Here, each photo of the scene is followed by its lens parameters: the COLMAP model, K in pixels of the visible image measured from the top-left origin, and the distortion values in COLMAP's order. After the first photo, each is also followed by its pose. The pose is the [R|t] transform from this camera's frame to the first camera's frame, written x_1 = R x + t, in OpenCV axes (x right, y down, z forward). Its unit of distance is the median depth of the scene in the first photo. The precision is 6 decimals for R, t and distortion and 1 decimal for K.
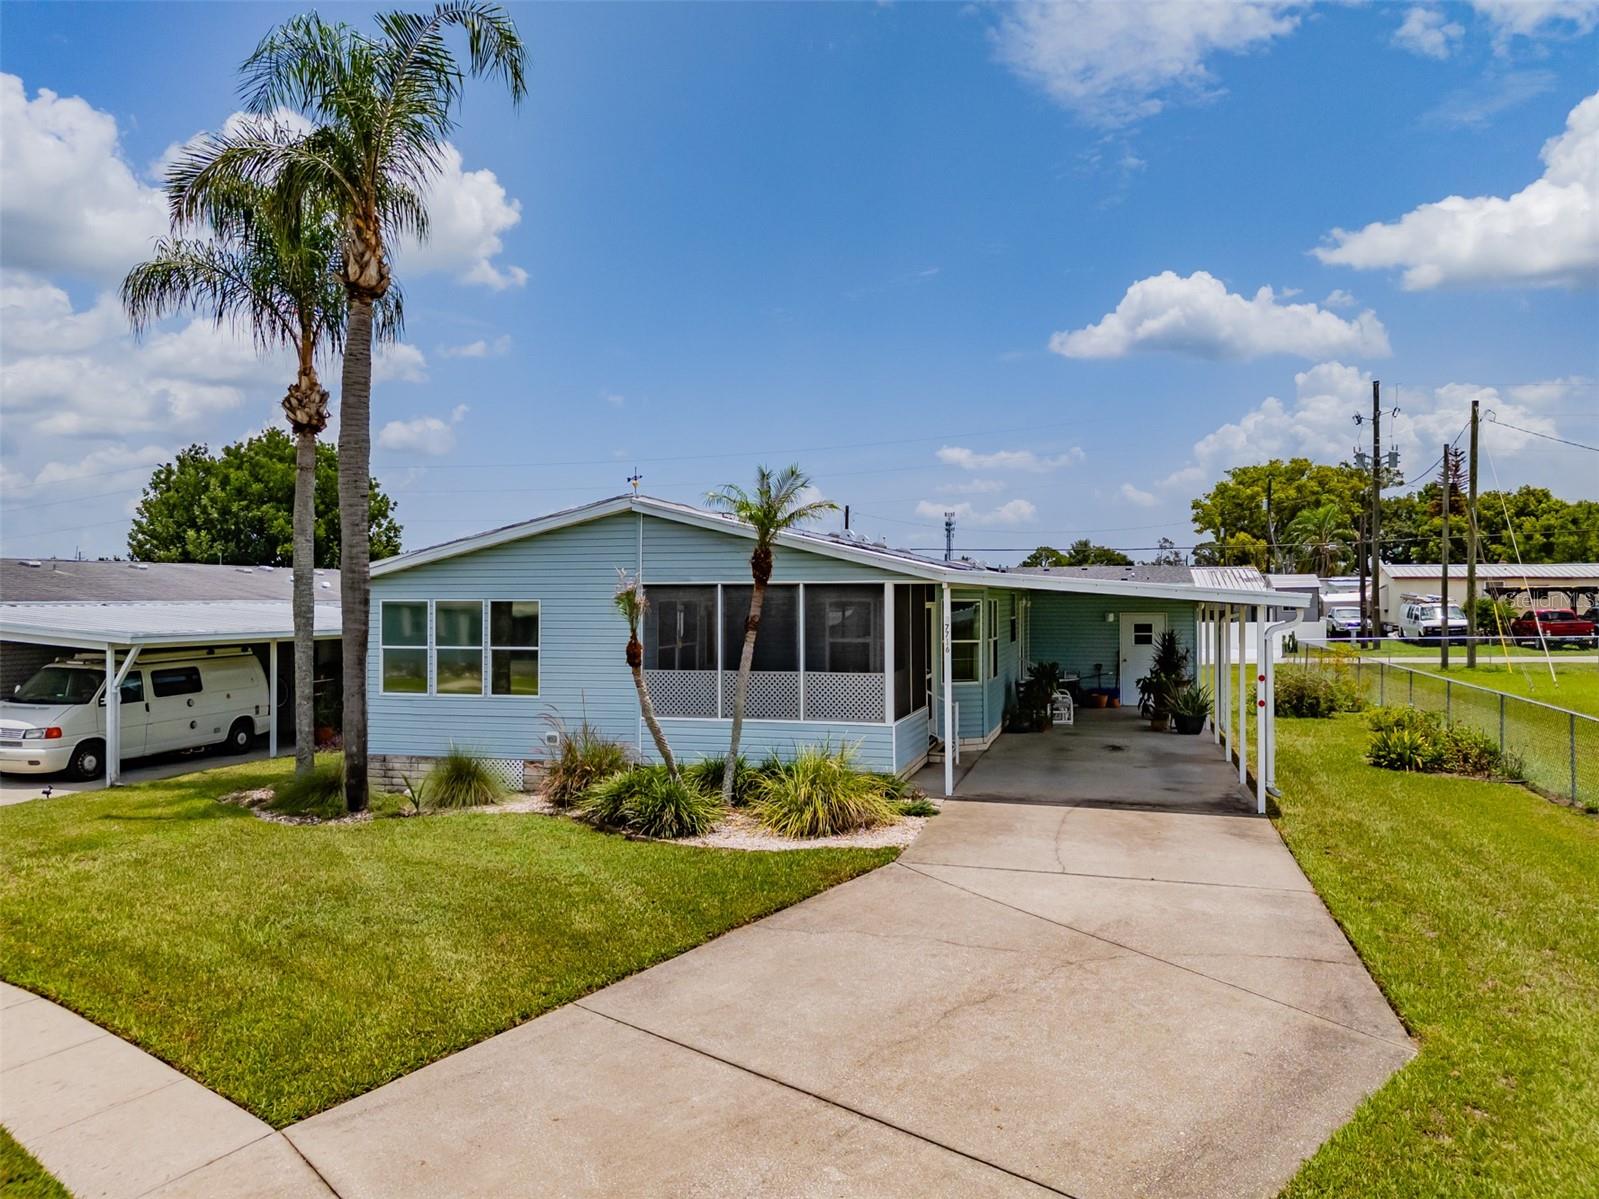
lens RADIAL K [[1196.0, 0, 797.6], [0, 1196.0, 589.9], [0, 0, 1]] dist [0.070043, -0.066710]
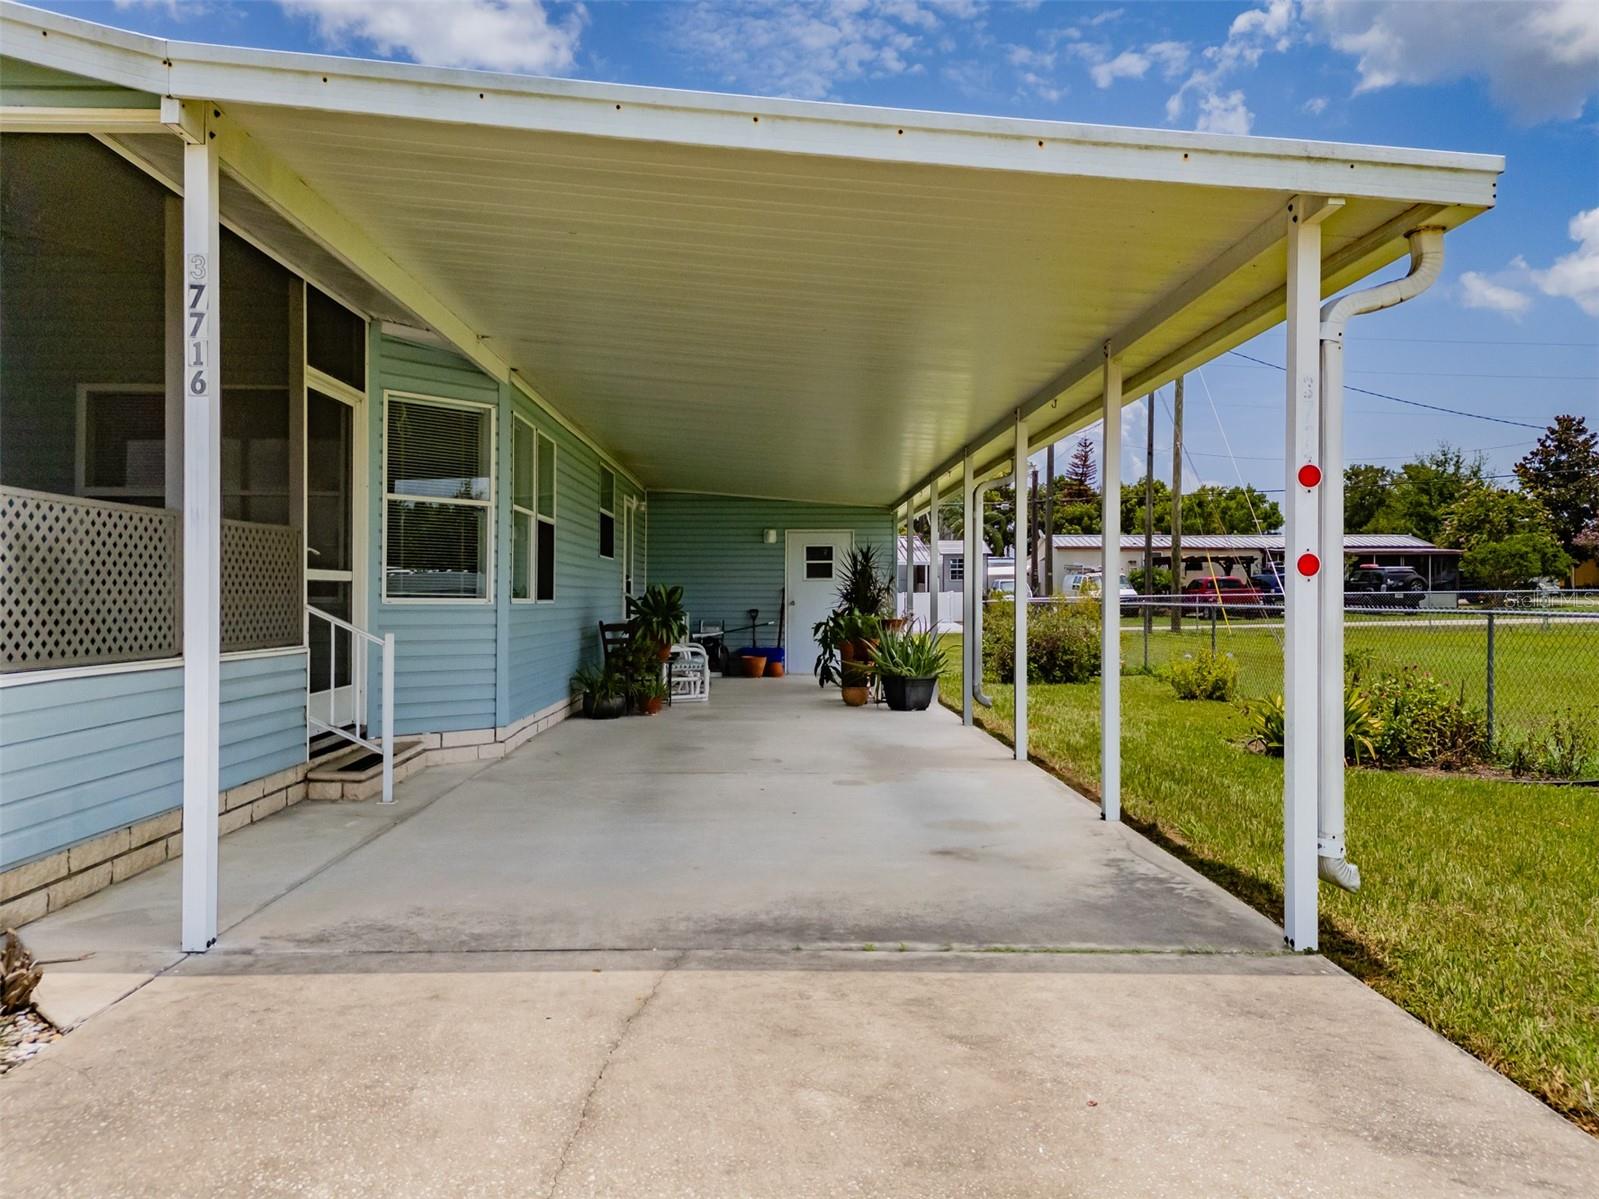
lens RADIAL K [[1196.0, 0, 810.9], [0, 1196.0, 590.3], [0, 0, 1]] dist [0.070043, -0.066710]
pose [[0.956261, 0.003862, 0.292488, 0.146321], [-0.003918, 0.999992, -0.000394, 0.078336], [-0.292488, -0.000769, 0.956269, 0.592928]]
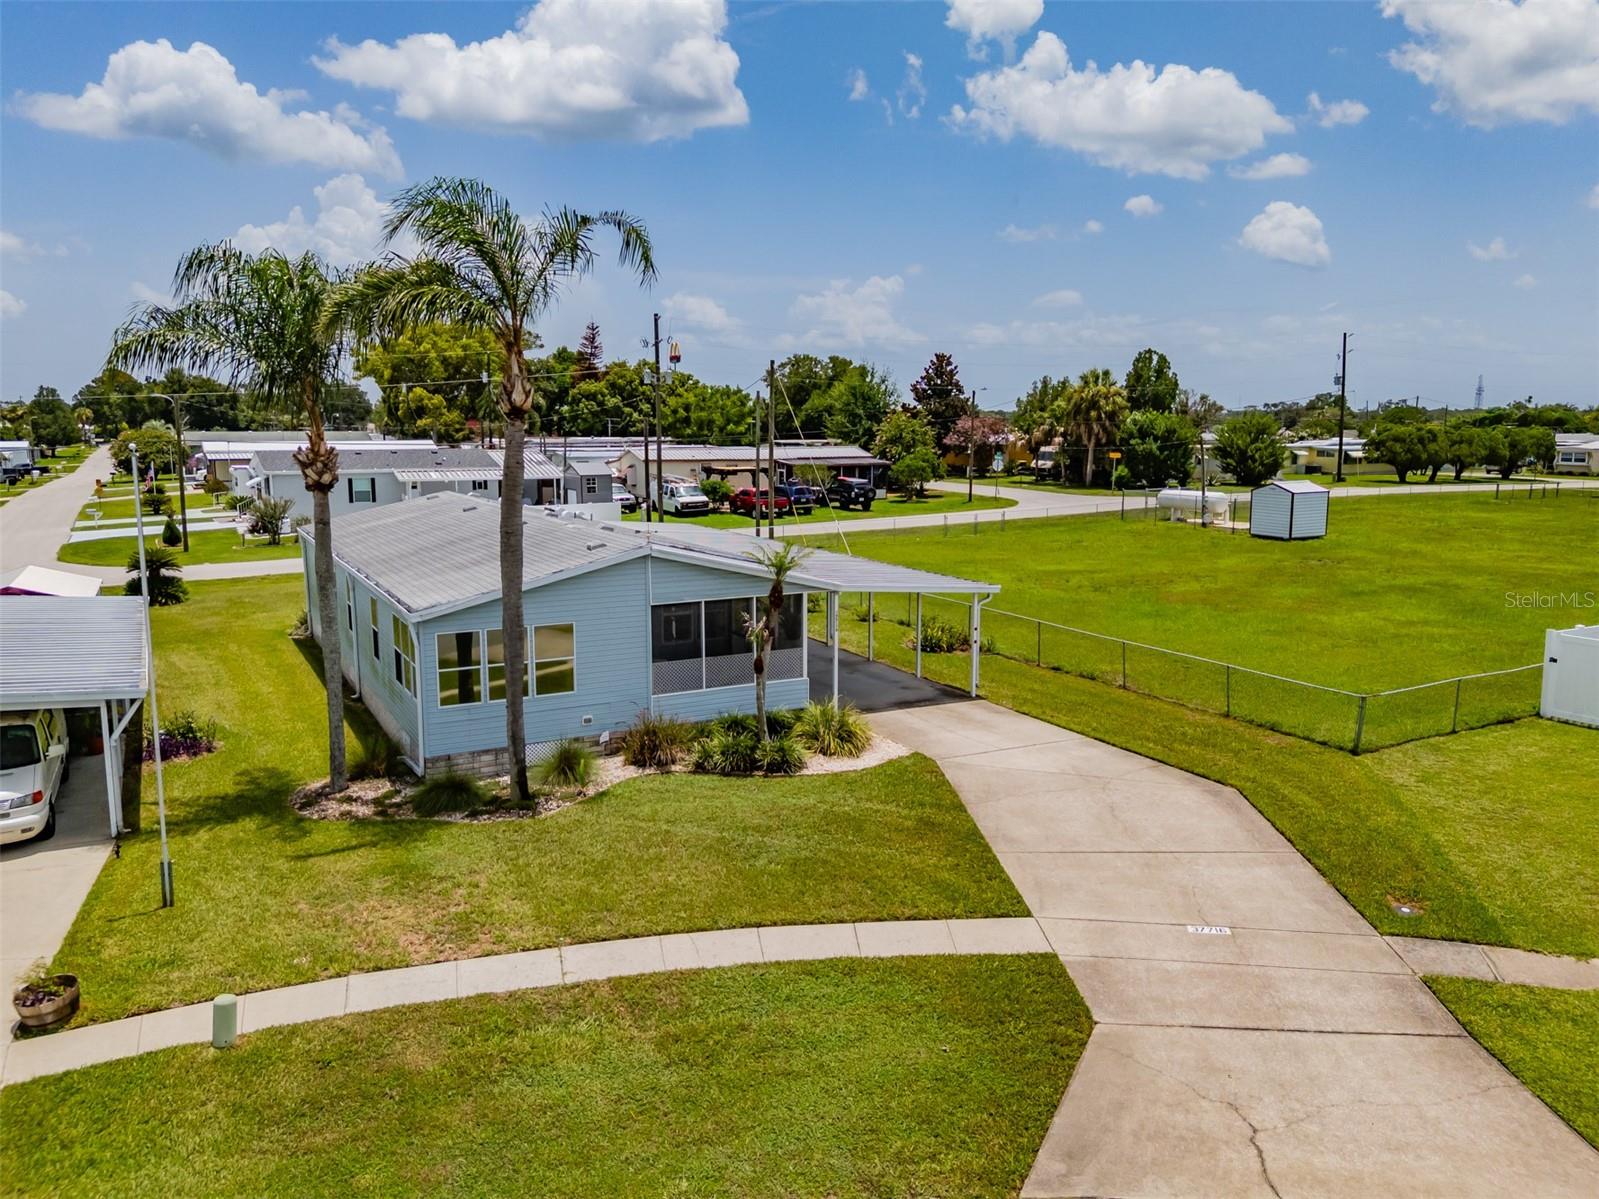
lens RADIAL K [[1196.0, 0, 818.5], [0, 1196.0, 556.2], [0, 0, 1]] dist [0.070043, -0.066710]
pose [[0.715629, -0.078854, 0.694015, -0.873490], [-0.007916, 0.992628, 0.120944, -0.212272], [-0.698436, -0.092045, 0.709729, -0.135892]]
